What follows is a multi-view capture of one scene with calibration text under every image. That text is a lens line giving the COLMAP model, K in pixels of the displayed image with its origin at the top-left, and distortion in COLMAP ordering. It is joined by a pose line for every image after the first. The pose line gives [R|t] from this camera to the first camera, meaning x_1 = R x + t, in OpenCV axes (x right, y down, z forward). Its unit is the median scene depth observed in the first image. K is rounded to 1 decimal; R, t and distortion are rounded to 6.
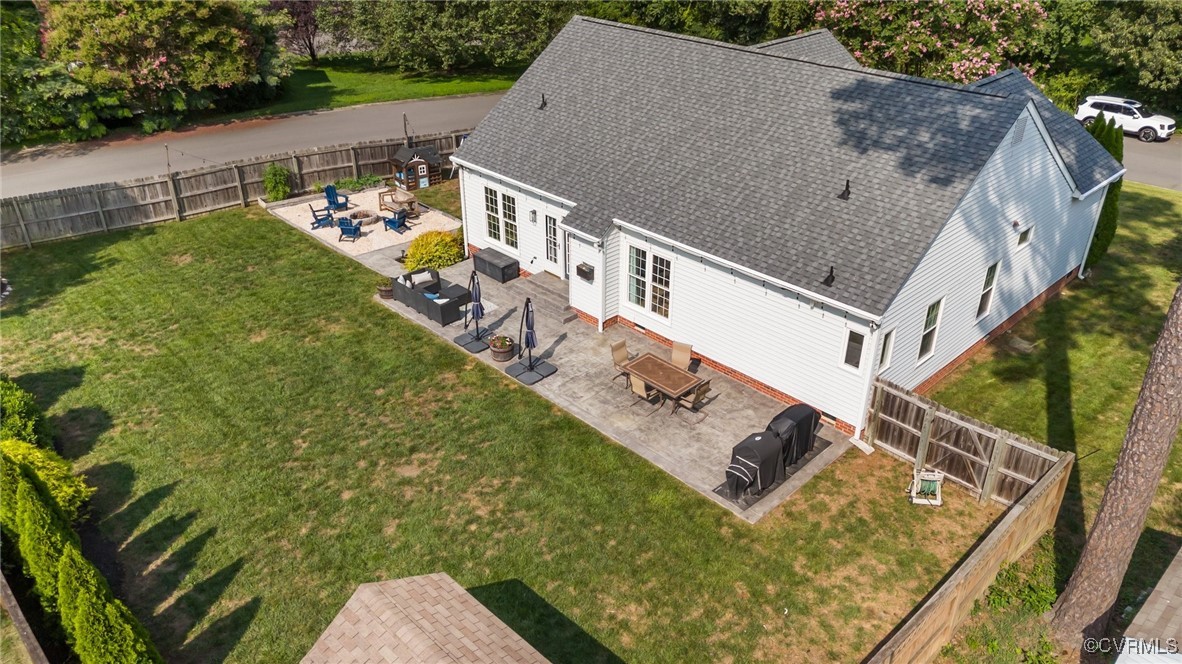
lens RADIAL K [[873.2, 0, 590.5], [0, 873.2, 337.2], [0, 0, 1]] dist [0.070059, -0.065812]
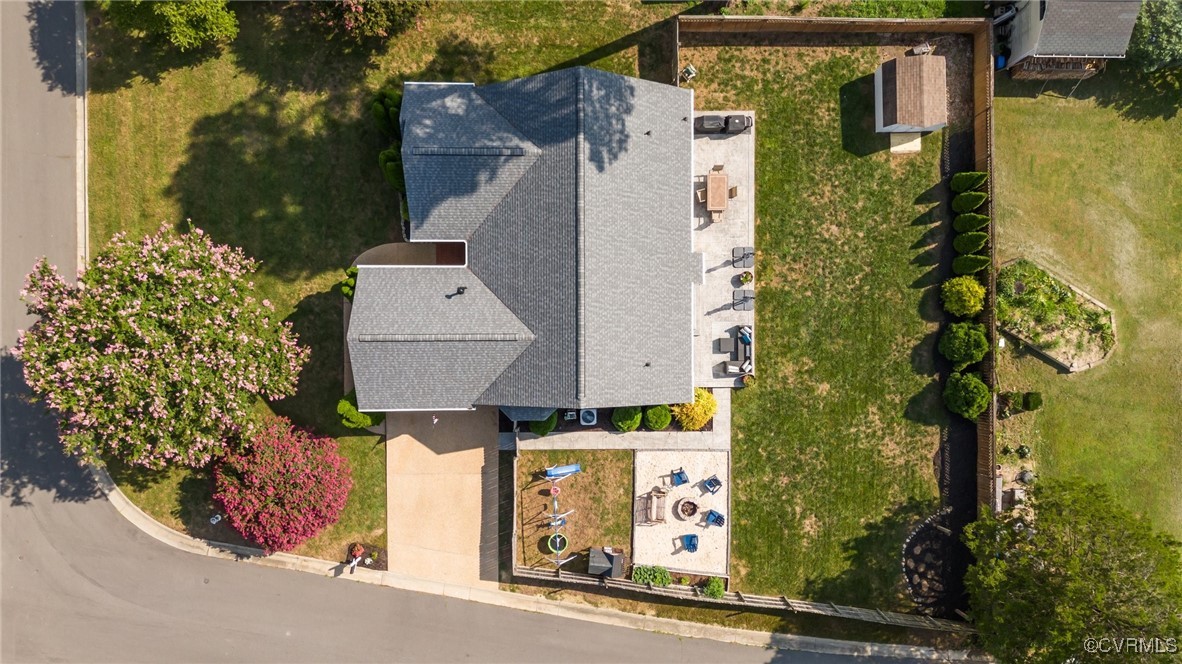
lens RADIAL K [[873.2, 0, 595.9], [0, 873.2, 328.0], [0, 0, 1]] dist [0.070059, -0.065812]
pose [[-0.719186, -0.694643, -0.015554, 0.086757], [0.312731, -0.343608, 0.885513, -1.769205], [-0.620460, 0.631984, 0.464354, 0.367664]]
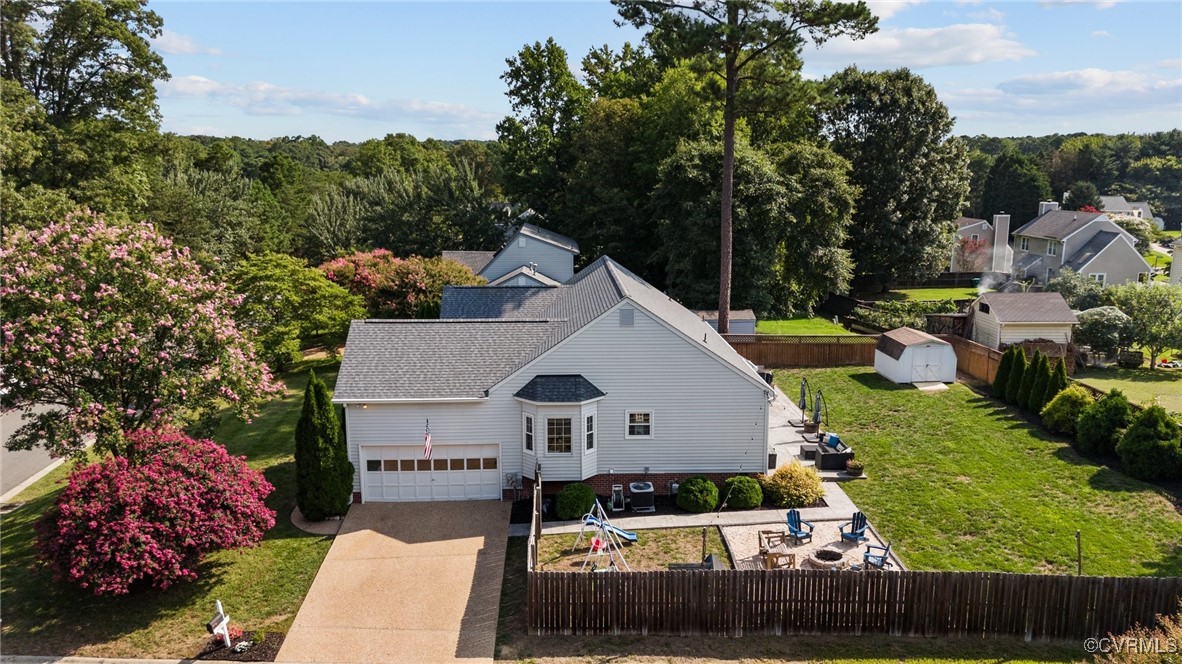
lens RADIAL K [[873.2, 0, 596.8], [0, 873.2, 324.9], [0, 0, 1]] dist [0.070059, -0.065812]
pose [[-0.751234, -0.124486, 0.648190, -0.814173], [0.321067, 0.789112, 0.523659, -1.087047], [-0.576682, 0.601503, -0.552839, 1.957129]]
